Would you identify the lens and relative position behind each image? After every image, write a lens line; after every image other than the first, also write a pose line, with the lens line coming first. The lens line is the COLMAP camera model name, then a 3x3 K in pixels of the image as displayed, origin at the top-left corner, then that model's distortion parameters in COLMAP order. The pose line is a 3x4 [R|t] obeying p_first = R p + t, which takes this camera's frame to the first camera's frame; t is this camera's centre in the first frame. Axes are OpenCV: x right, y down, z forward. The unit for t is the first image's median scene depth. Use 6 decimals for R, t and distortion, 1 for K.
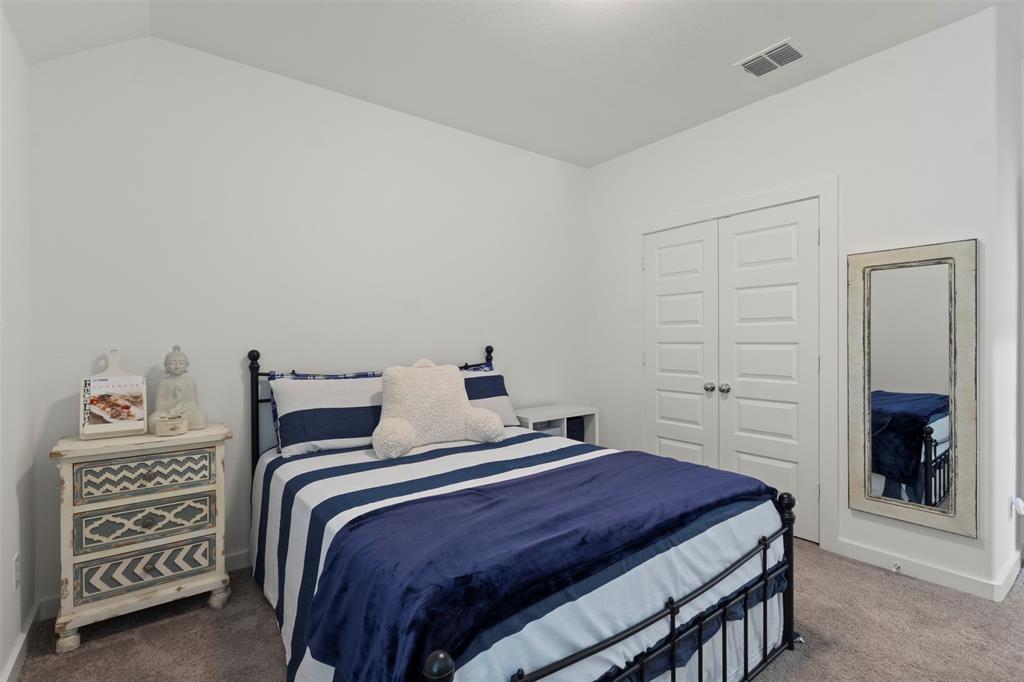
lens RADIAL K [[469.0, 0, 512.0], [0, 469.0, 341.0], [0, 0, 1]] dist [0.000771, -0.000093]
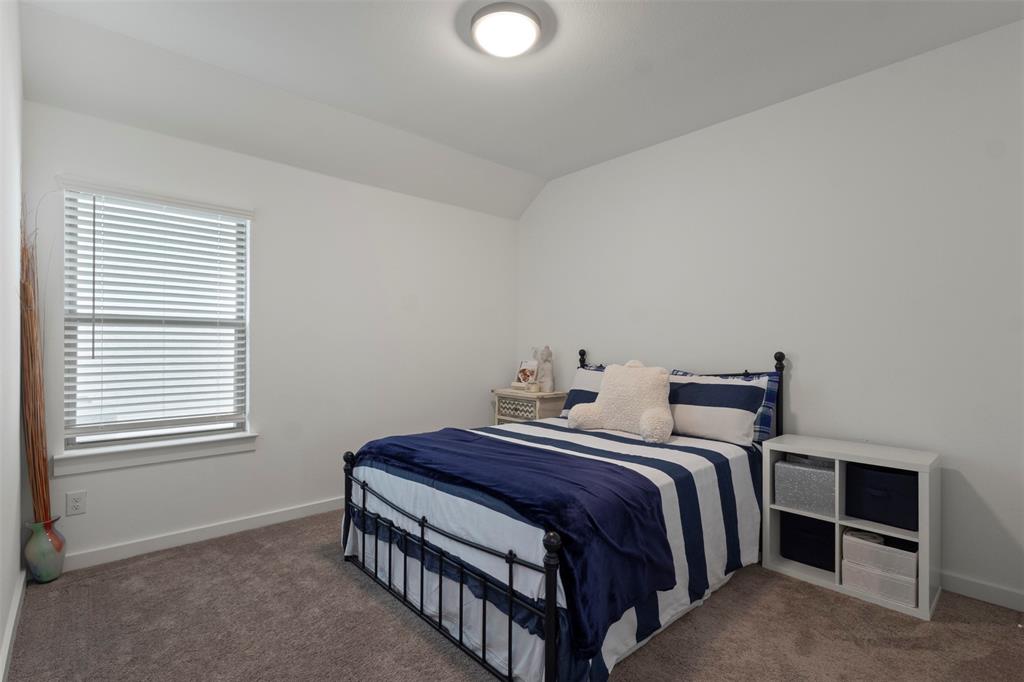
lens RADIAL K [[469.0, 0, 512.0], [0, 469.0, 341.0], [0, 0, 1]] dist [0.000771, -0.000093]
pose [[0.120434, 0.005616, -0.992705, 1.171740], [-0.003671, 0.999980, 0.005212, -0.020682], [0.992715, 0.003016, 0.120452, 0.677859]]
